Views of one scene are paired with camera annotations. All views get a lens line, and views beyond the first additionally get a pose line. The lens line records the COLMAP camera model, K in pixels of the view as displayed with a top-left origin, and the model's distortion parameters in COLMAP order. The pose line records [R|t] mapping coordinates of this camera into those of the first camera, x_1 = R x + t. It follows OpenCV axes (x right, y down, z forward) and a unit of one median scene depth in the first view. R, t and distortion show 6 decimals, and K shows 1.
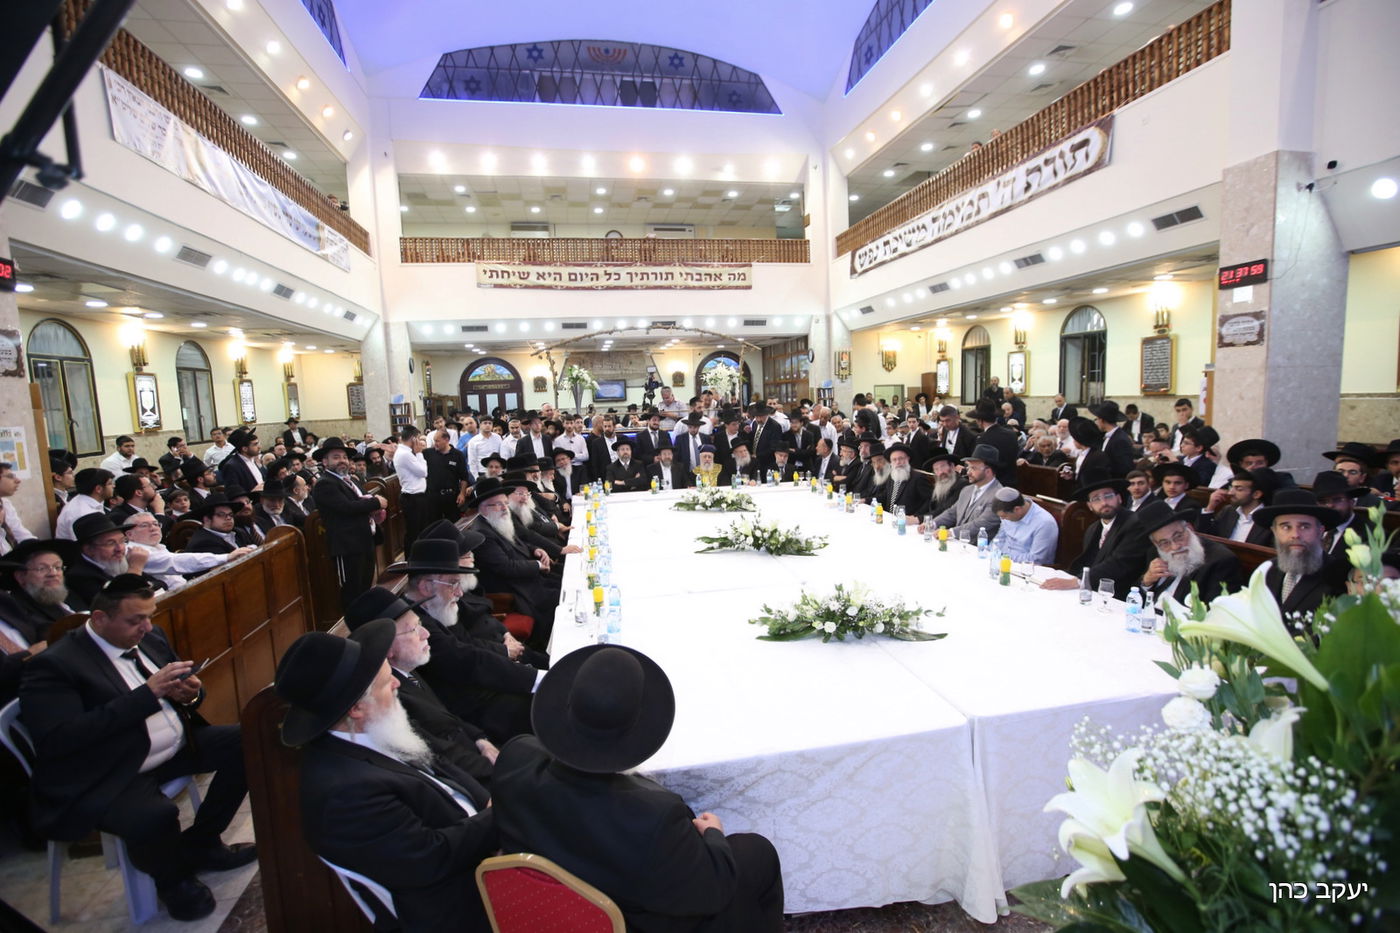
lens RADIAL K [[662.3, 0, 689.5], [0, 662.3, 444.5], [0, 0, 1]] dist [-0.004785, -0.000862]
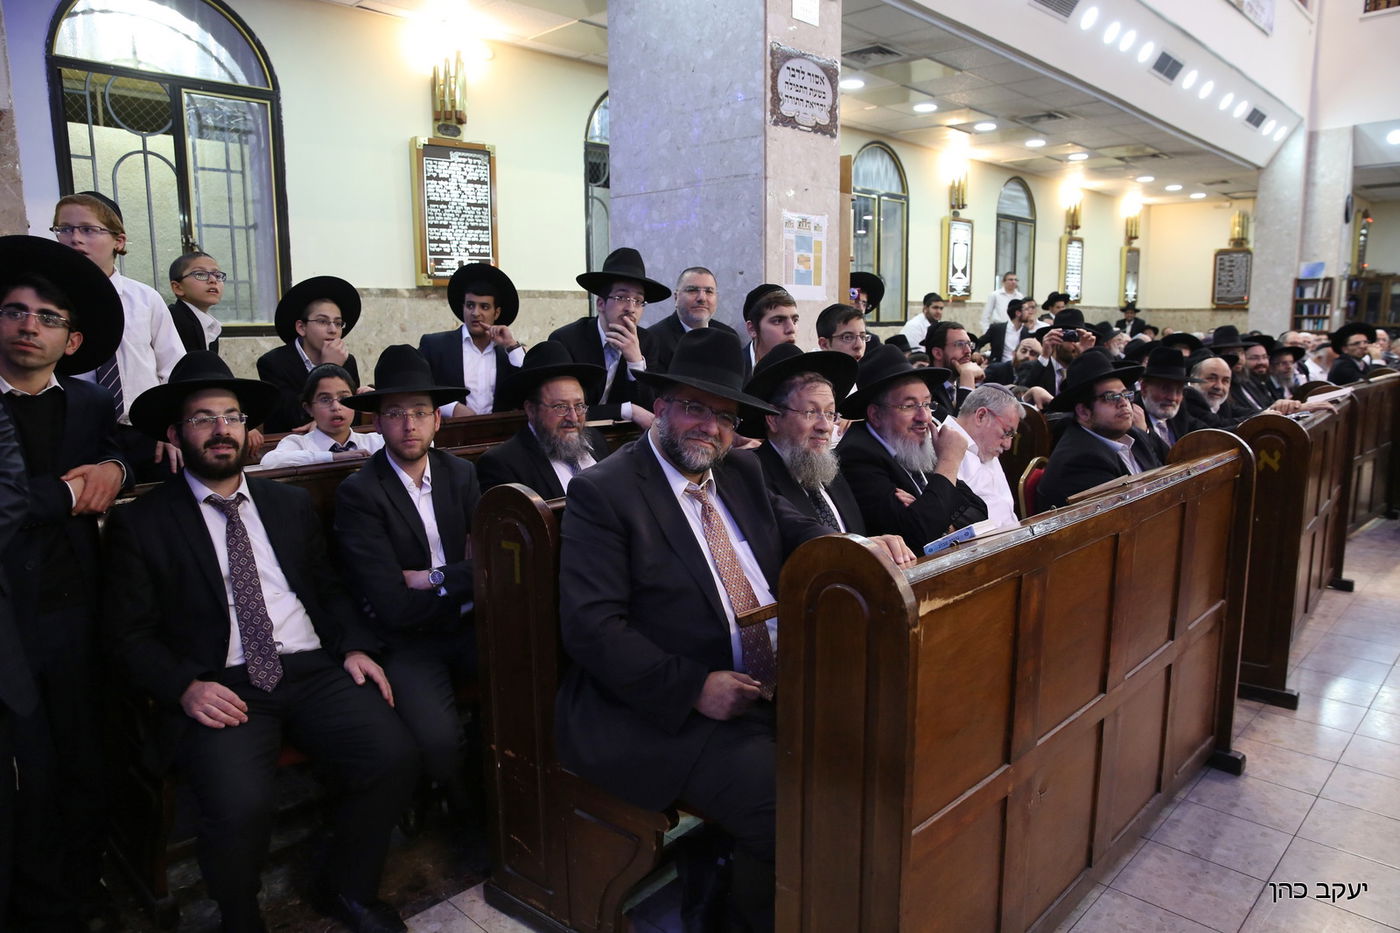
lens RADIAL K [[932.6, 0, 700.0], [0, 932.6, 466.5], [0, 0, 1]] dist [-0.067666, 0.007401]
pose [[0.588126, 0.172759, -0.790103, -0.128955], [-0.093258, 0.984889, 0.145932, 0.037398], [0.803375, -0.012142, 0.595350, 0.141542]]
